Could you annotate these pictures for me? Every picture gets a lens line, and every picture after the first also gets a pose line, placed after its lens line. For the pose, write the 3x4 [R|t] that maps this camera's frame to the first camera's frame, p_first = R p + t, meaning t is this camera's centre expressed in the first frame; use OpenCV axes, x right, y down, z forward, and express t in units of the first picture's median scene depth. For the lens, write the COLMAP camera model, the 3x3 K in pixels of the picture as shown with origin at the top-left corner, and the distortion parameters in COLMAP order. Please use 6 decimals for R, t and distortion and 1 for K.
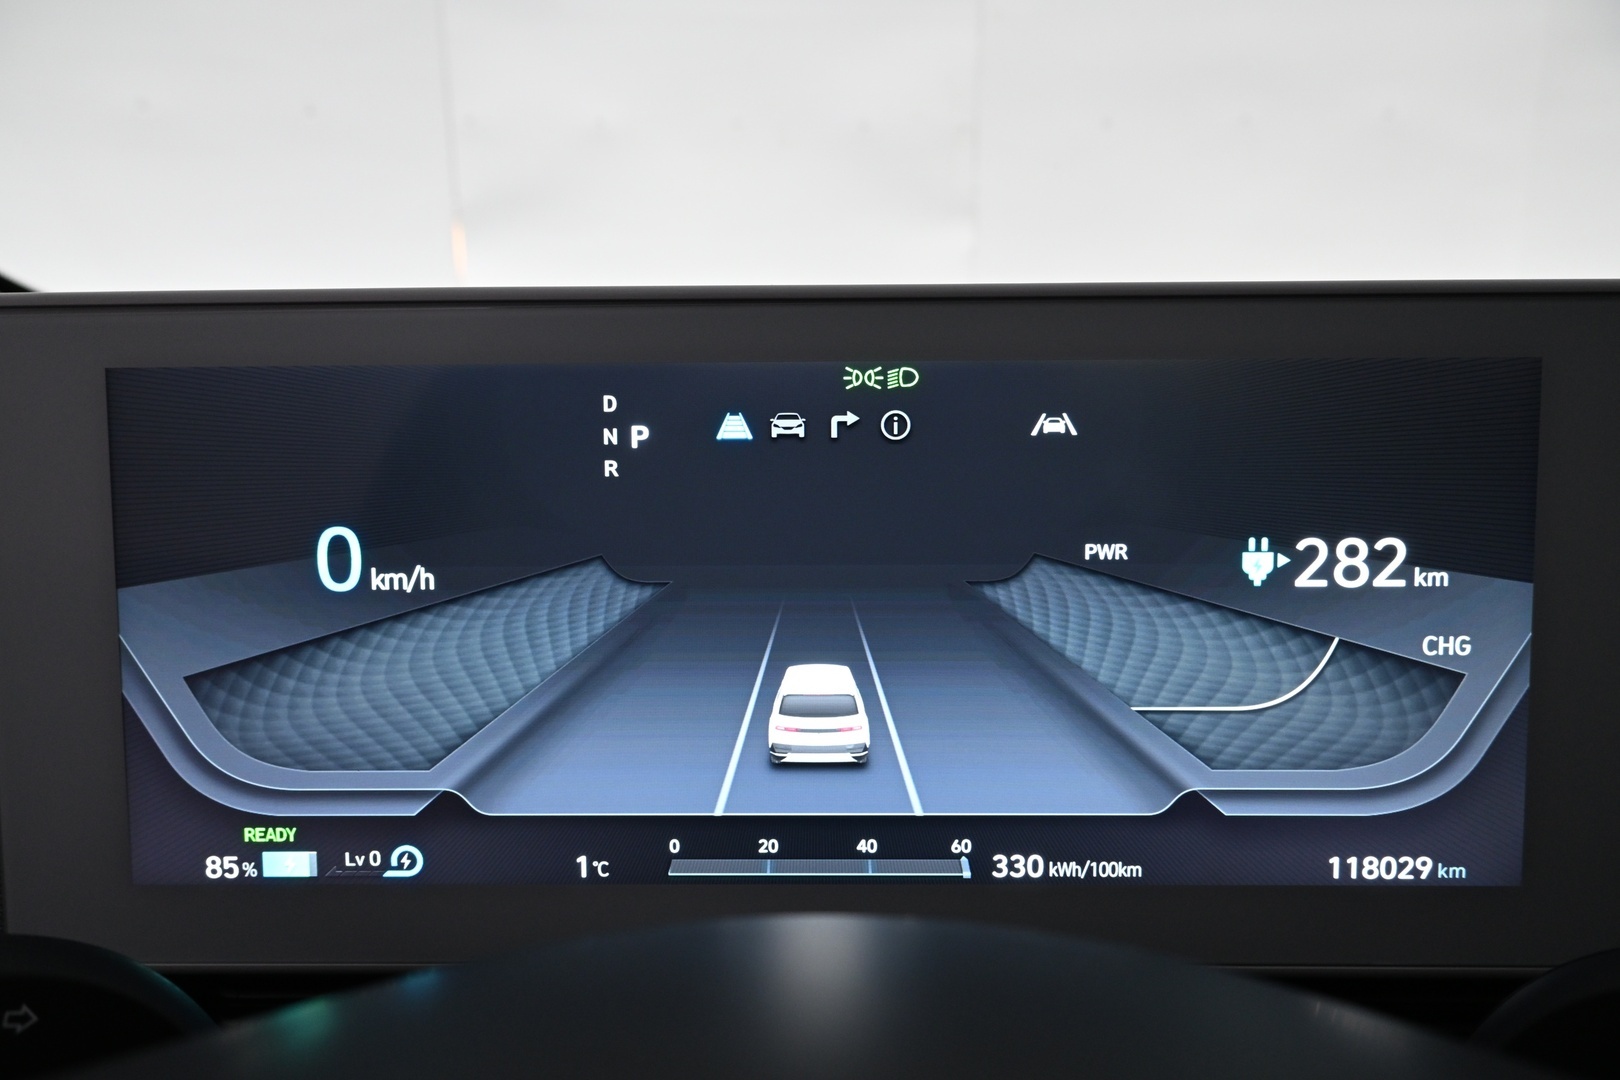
lens RADIAL K [[1126.0, 0, 808.7], [0, 1126.0, 536.8], [0, 0, 1]] dist [-0.038038, -0.005459]
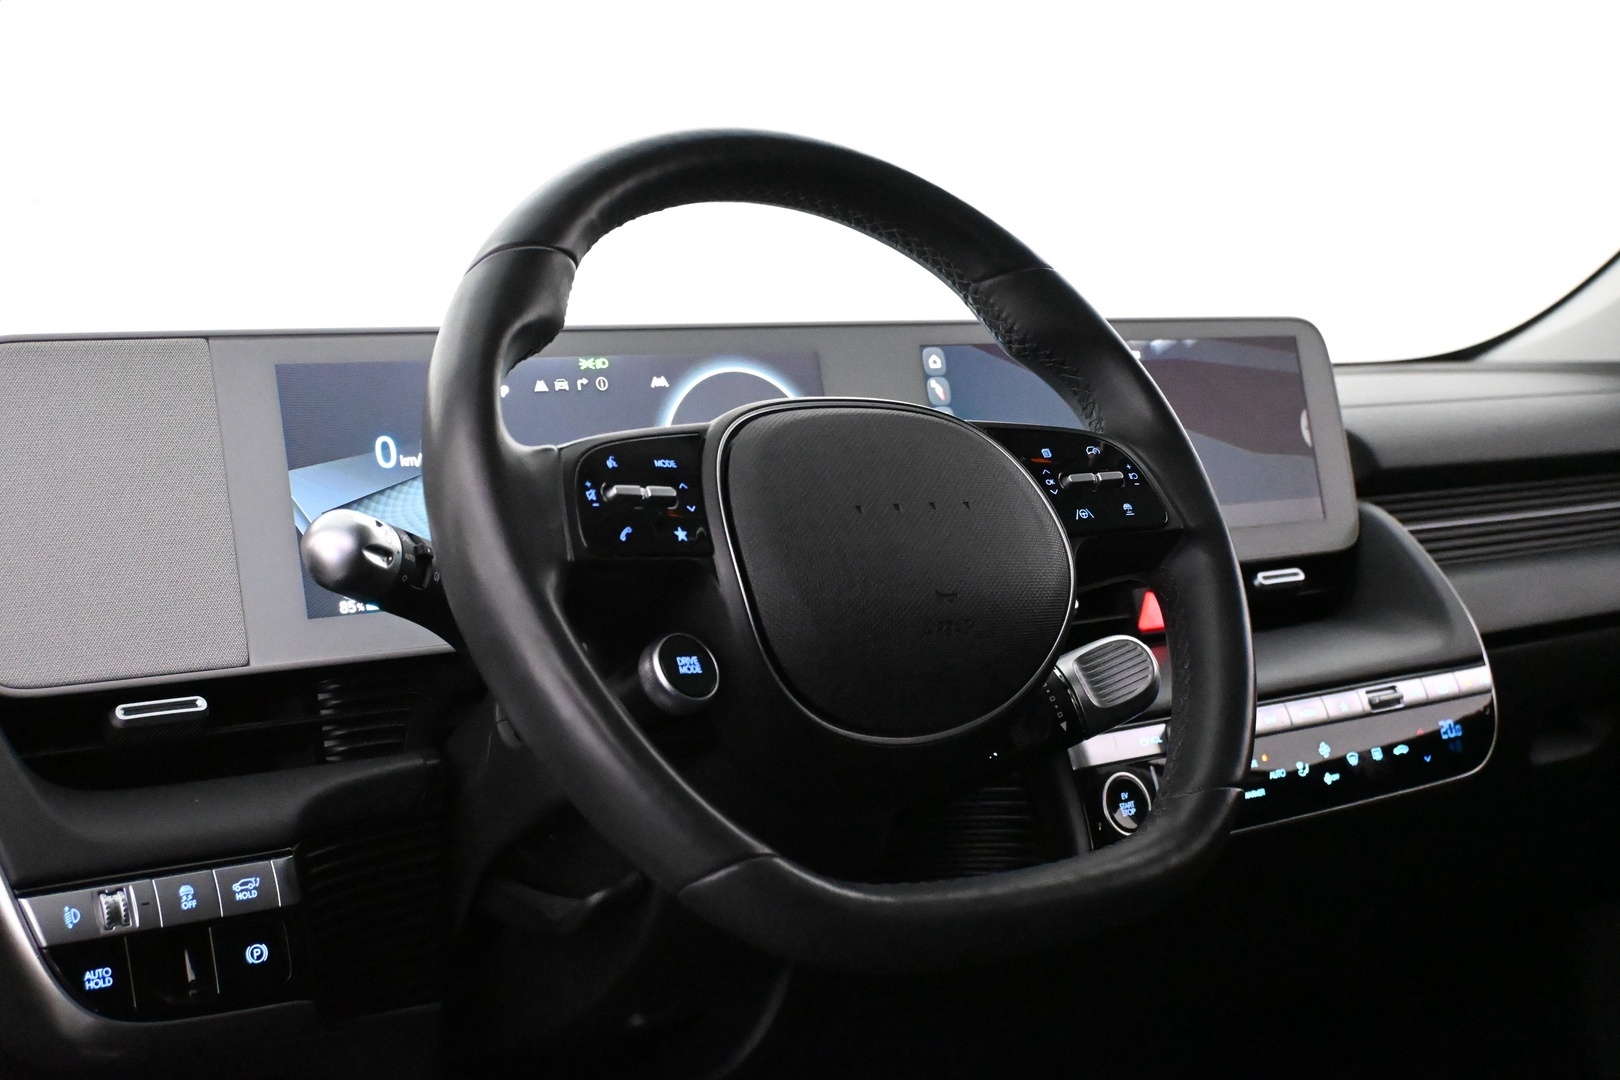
lens RADIAL K [[2231.9, 0, 810.3], [0, 2231.9, 540.2], [0, 0, 1]] dist [-0.124261, 0.000000]
pose [[0.786977, -0.062762, 0.613782, -2.389856], [0.219154, 0.958376, -0.182996, 1.128474], [-0.576748, 0.278526, 0.767974, -2.638447]]
